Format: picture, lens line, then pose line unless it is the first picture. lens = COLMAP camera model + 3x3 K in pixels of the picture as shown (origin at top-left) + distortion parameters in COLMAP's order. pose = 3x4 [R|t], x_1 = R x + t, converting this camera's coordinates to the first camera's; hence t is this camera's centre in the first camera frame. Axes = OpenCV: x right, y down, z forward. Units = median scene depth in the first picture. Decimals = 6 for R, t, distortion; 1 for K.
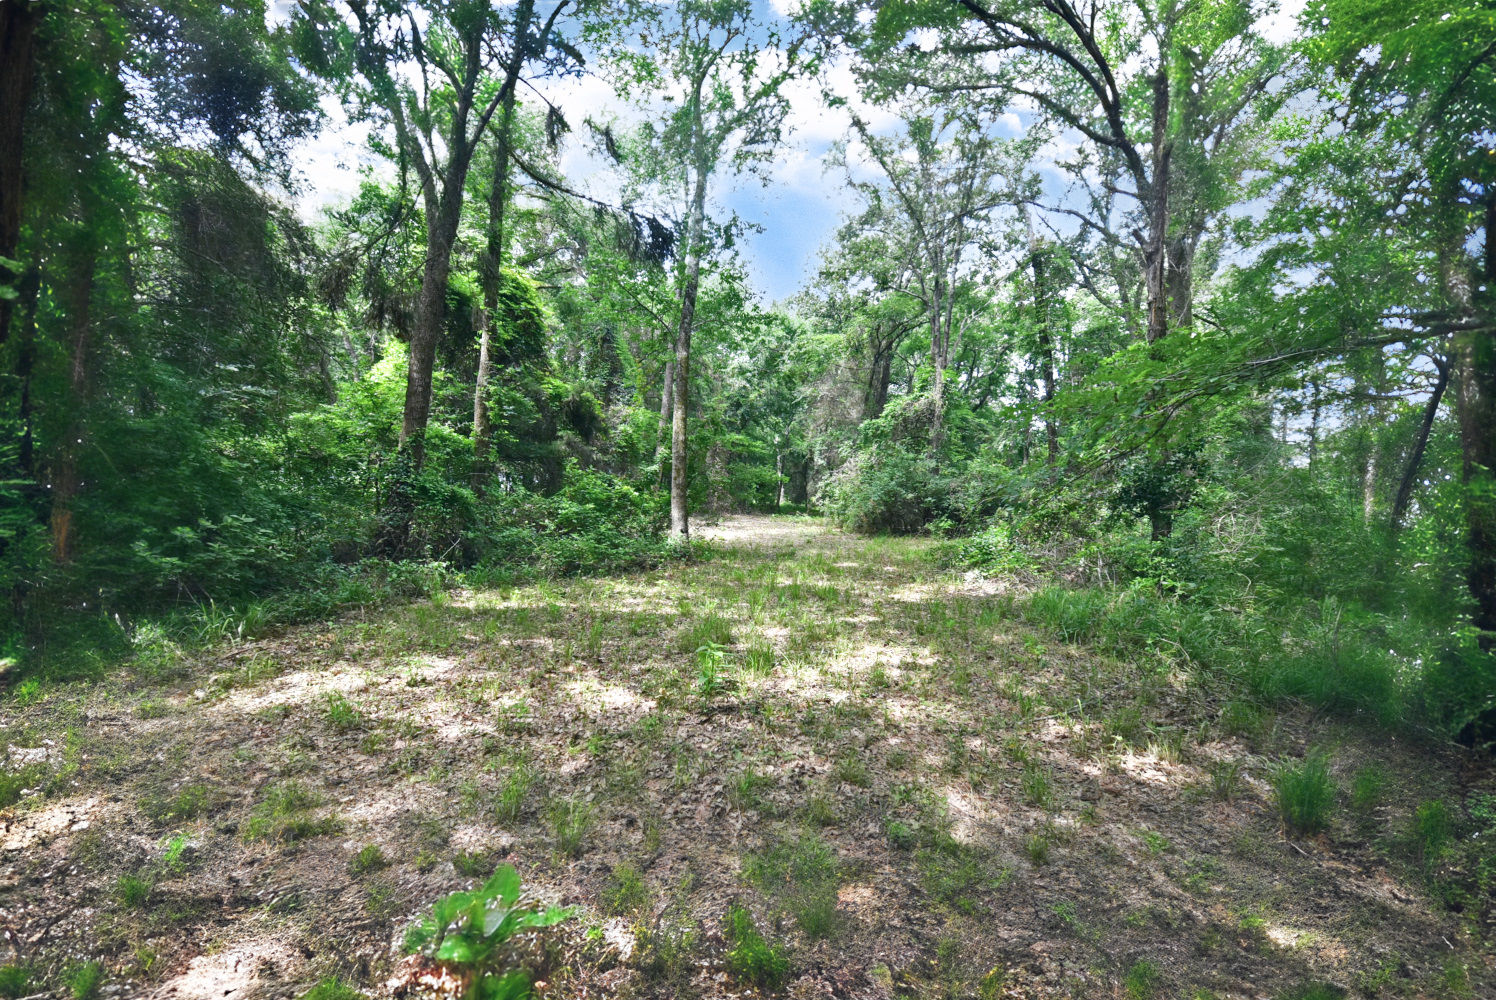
lens RADIAL K [[651.2, 0, 745.9], [0, 651.2, 498.2], [0, 0, 1]] dist [-0.004074, 0.000299]
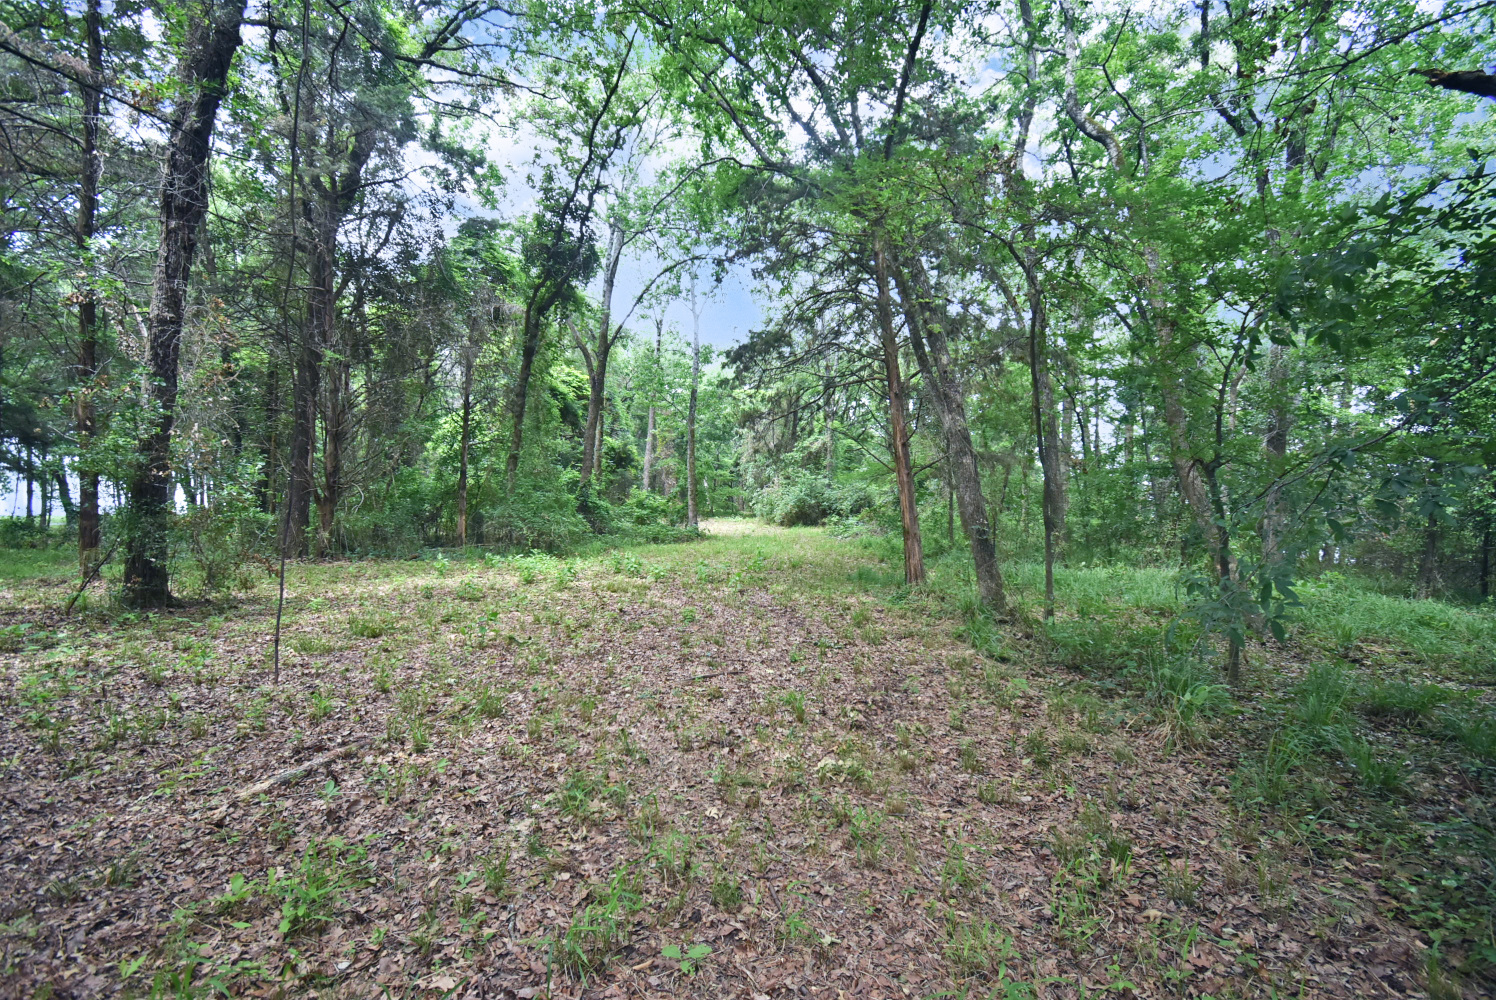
lens RADIAL K [[651.2, 0, 748.9], [0, 651.2, 501.7], [0, 0, 1]] dist [-0.004074, 0.000299]
pose [[0.988973, -0.022550, 0.146369, -0.138994], [0.022964, 0.999736, -0.001137, -0.005752], [-0.146305, 0.004486, 0.989229, -0.562550]]
